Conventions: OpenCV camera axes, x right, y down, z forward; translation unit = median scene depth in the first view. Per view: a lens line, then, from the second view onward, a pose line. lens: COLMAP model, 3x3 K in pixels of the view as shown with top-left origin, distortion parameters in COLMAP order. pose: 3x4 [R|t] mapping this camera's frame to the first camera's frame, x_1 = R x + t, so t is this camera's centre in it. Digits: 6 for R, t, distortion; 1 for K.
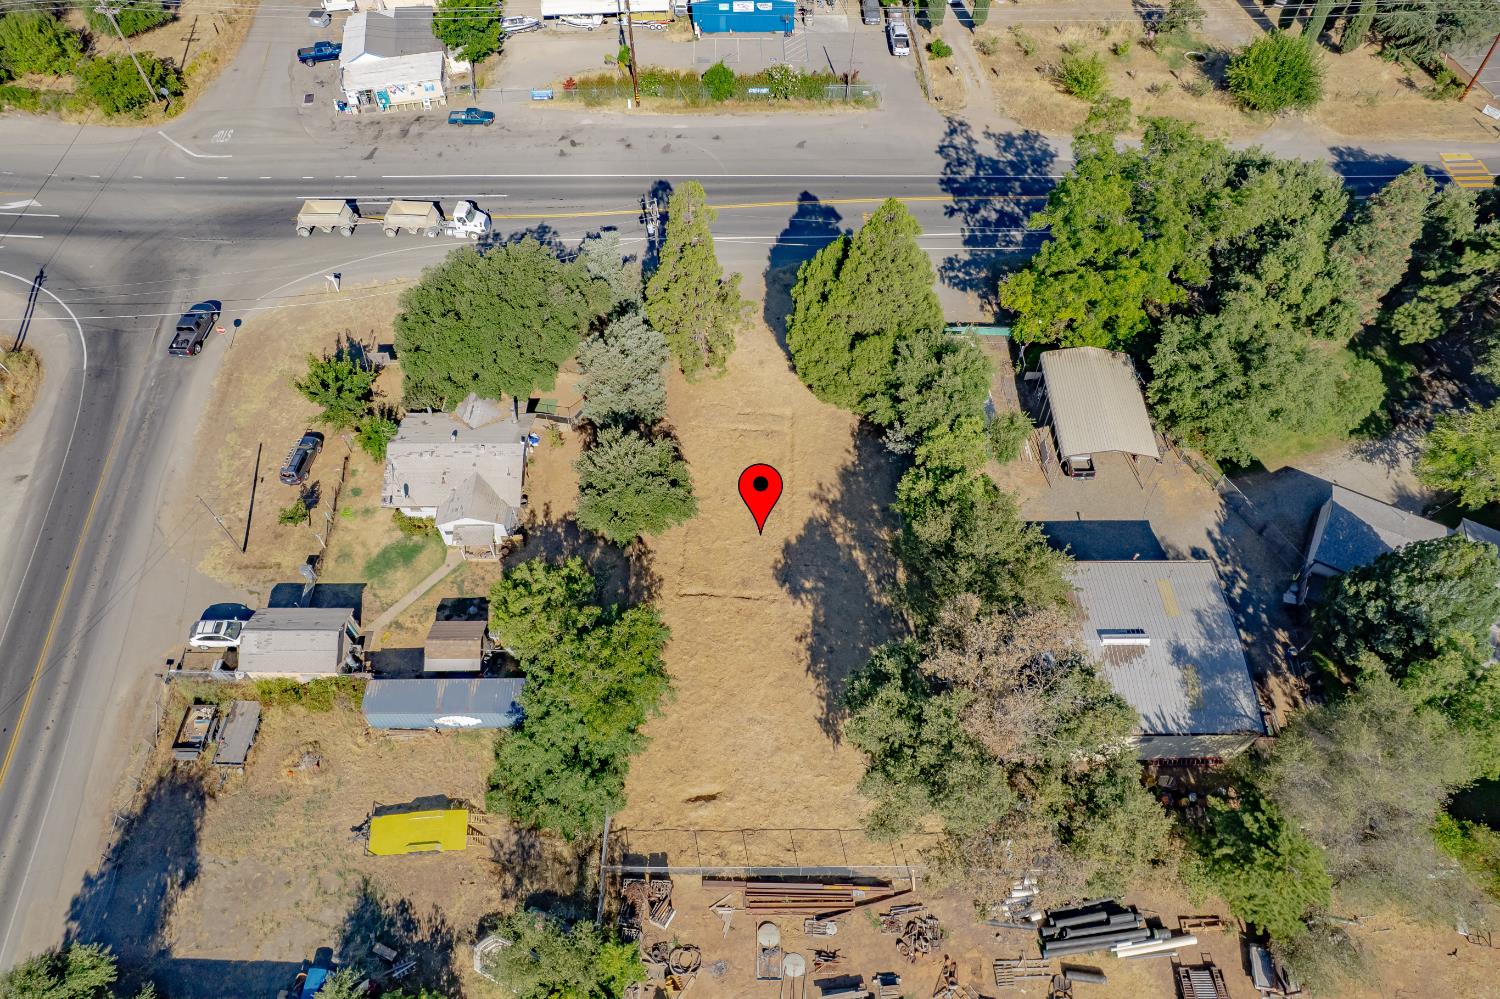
lens RADIAL K [[930.9, 0, 750.0], [0, 930.9, 499.5], [0, 0, 1]] dist [-0.068625, 0.066425]
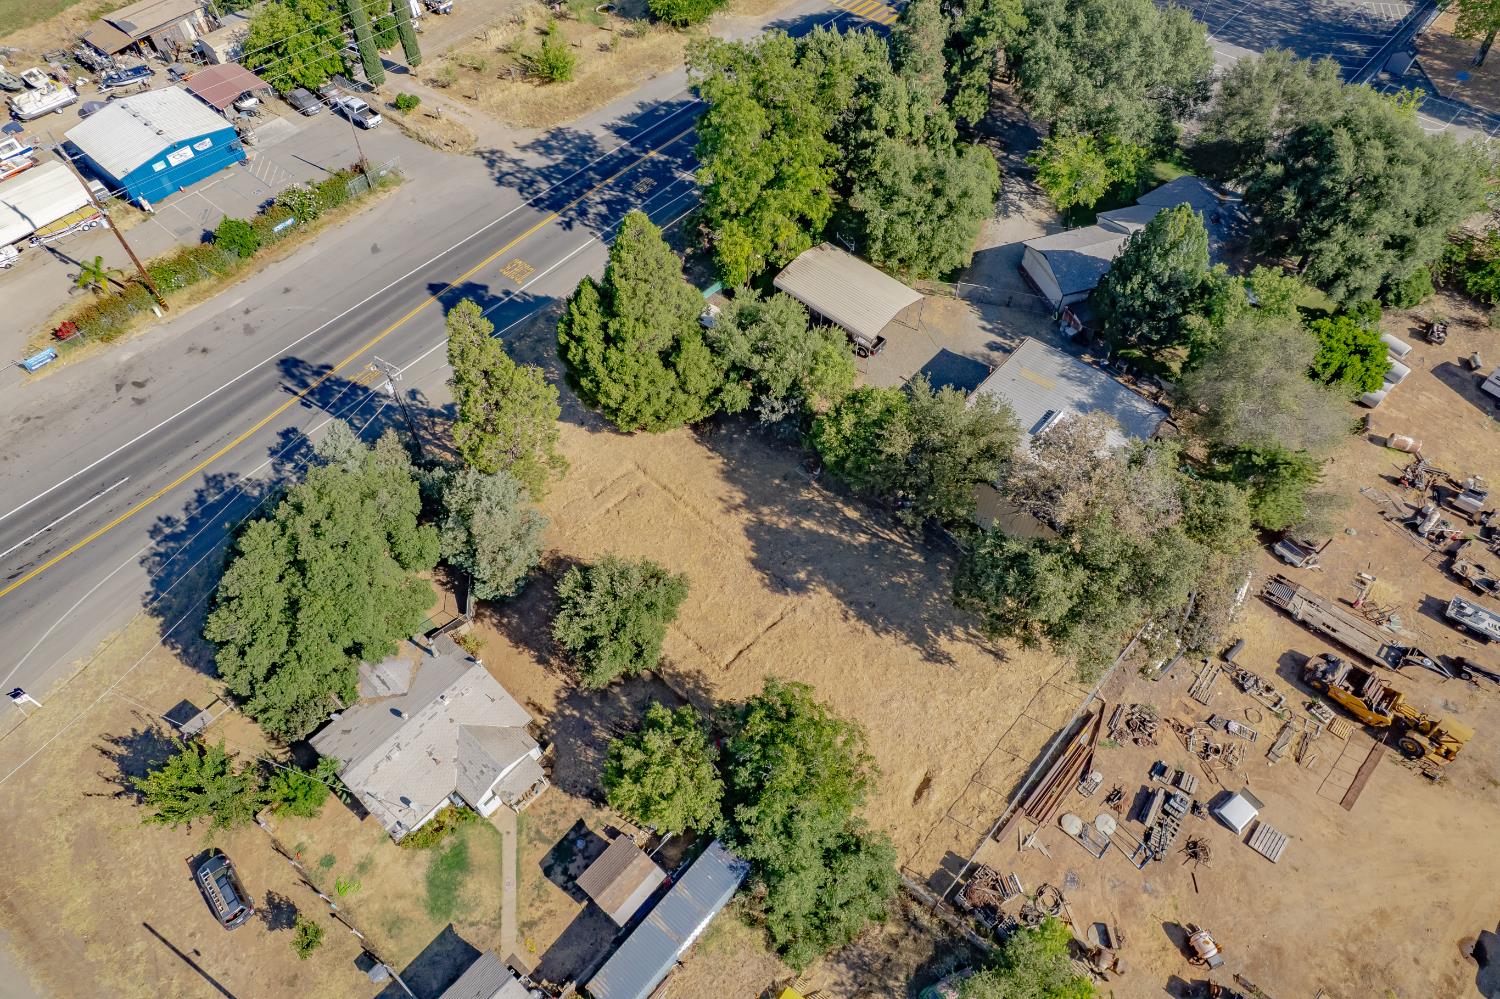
lens RADIAL K [[931.2, 0, 750.0], [0, 931.2, 499.5], [0, 0, 1]] dist [-0.061780, 0.028931]
pose [[0.671918, -0.599234, 0.435253, -0.349003], [0.605674, 0.782808, 0.142727, -0.143669], [-0.426246, 0.167720, 0.888923, 0.121138]]
